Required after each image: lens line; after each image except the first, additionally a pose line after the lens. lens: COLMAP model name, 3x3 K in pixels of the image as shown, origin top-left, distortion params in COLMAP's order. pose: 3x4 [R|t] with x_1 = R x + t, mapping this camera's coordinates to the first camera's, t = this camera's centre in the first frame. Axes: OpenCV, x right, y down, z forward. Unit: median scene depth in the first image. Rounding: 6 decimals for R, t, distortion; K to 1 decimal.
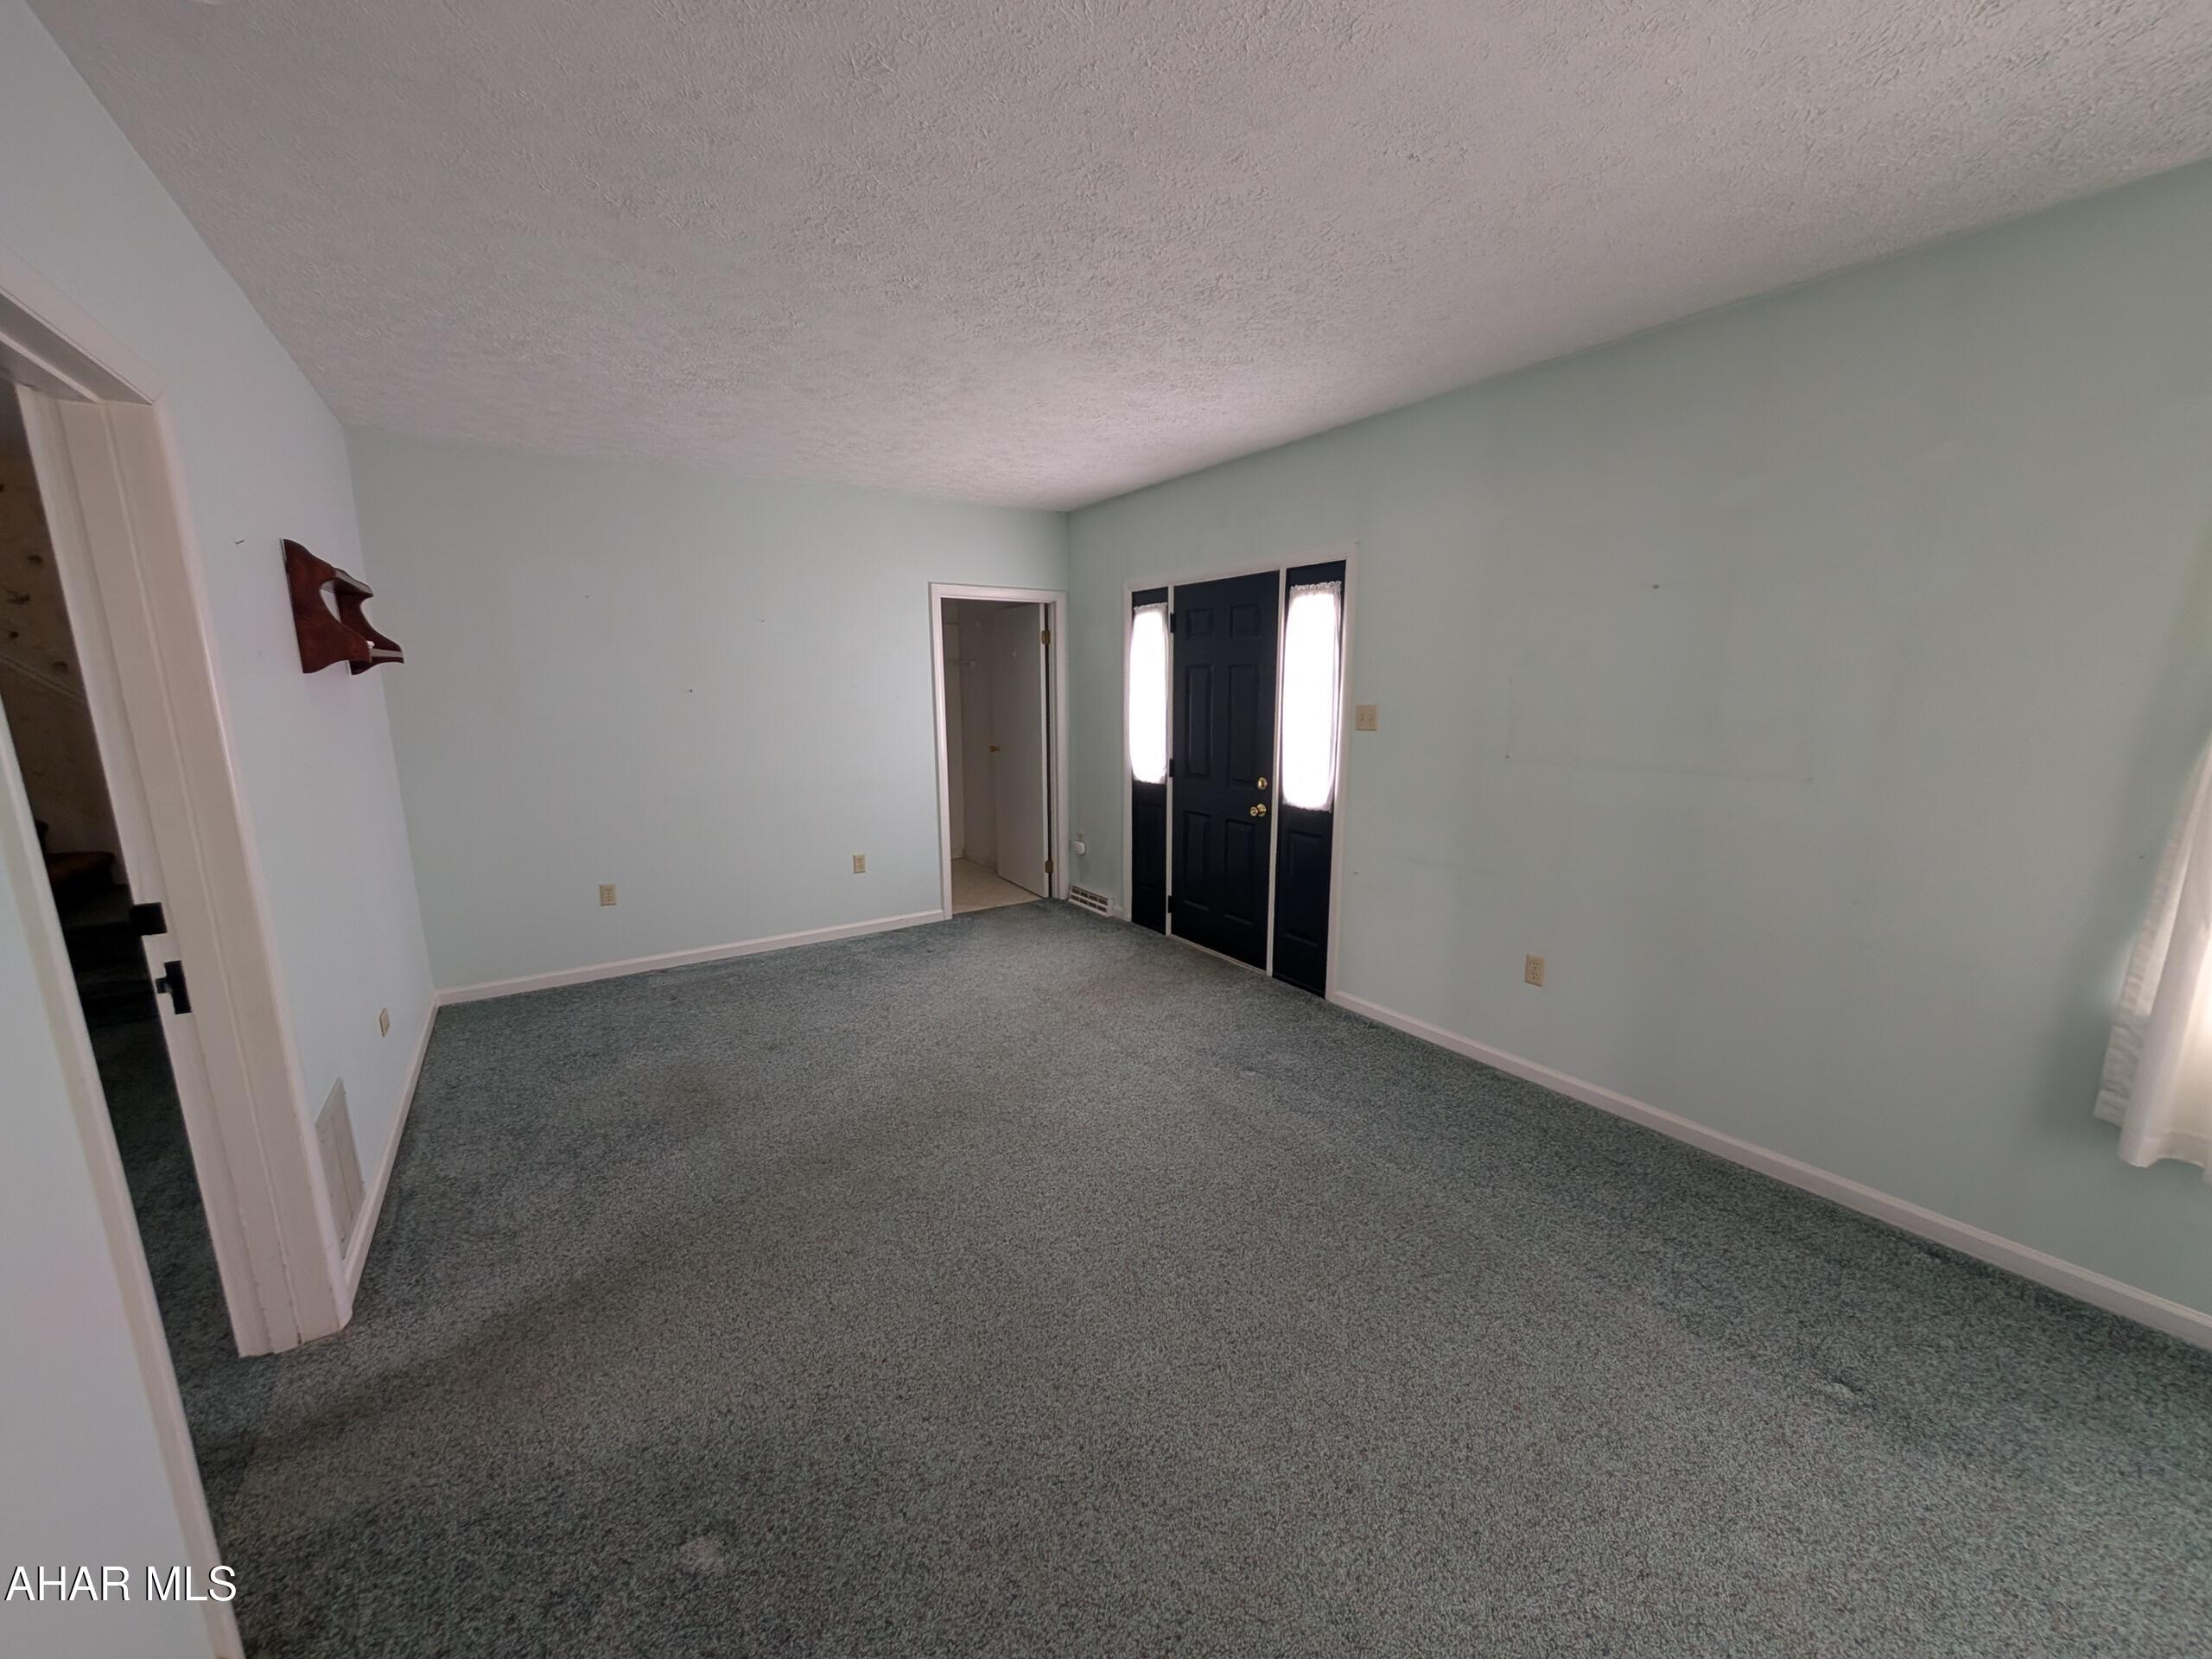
lens RADIAL K [[830.6, 0, 1102.2], [0, 830.6, 837.3], [0, 0, 1]] dist [0.000284, 0.000003]
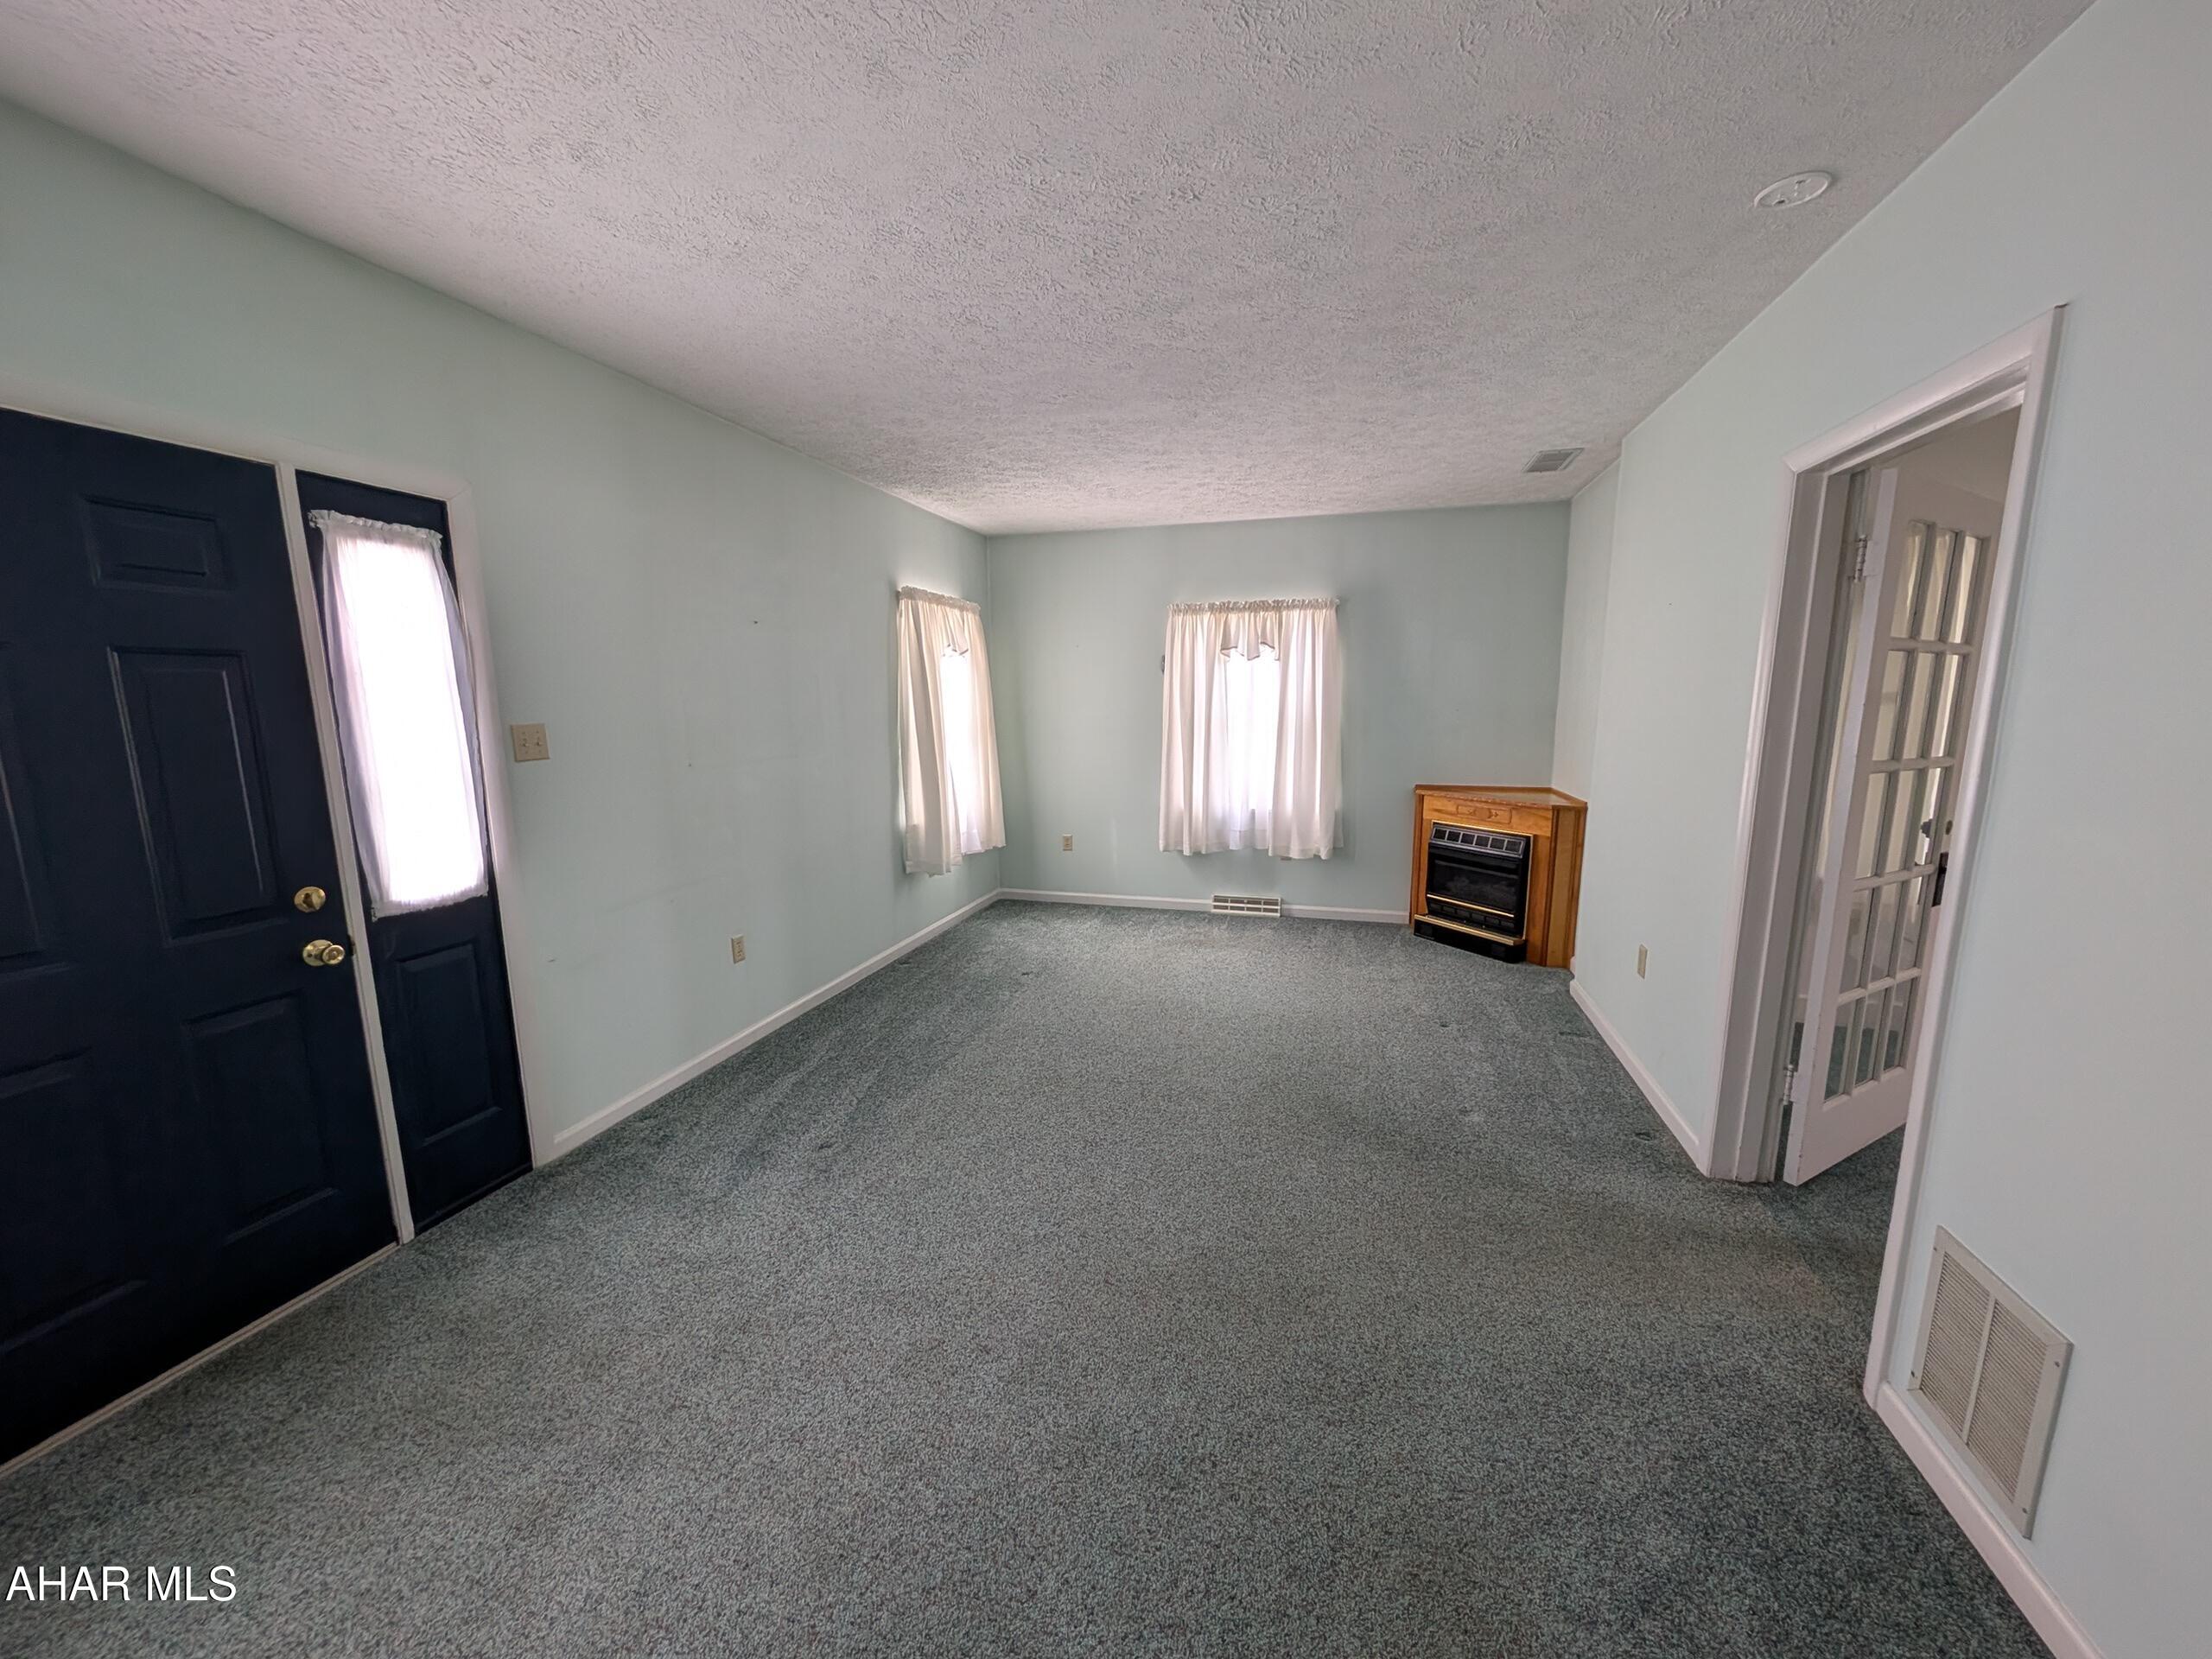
lens RADIAL K [[830.6, 0, 1109.6], [0, 830.6, 838.3], [0, 0, 1]] dist [0.000284, 0.000003]
pose [[-0.644872, -0.116274, 0.755395, -0.505027], [0.151201, 0.949417, 0.275218, -0.171405], [-0.749185, 0.291697, -0.594672, 0.983724]]
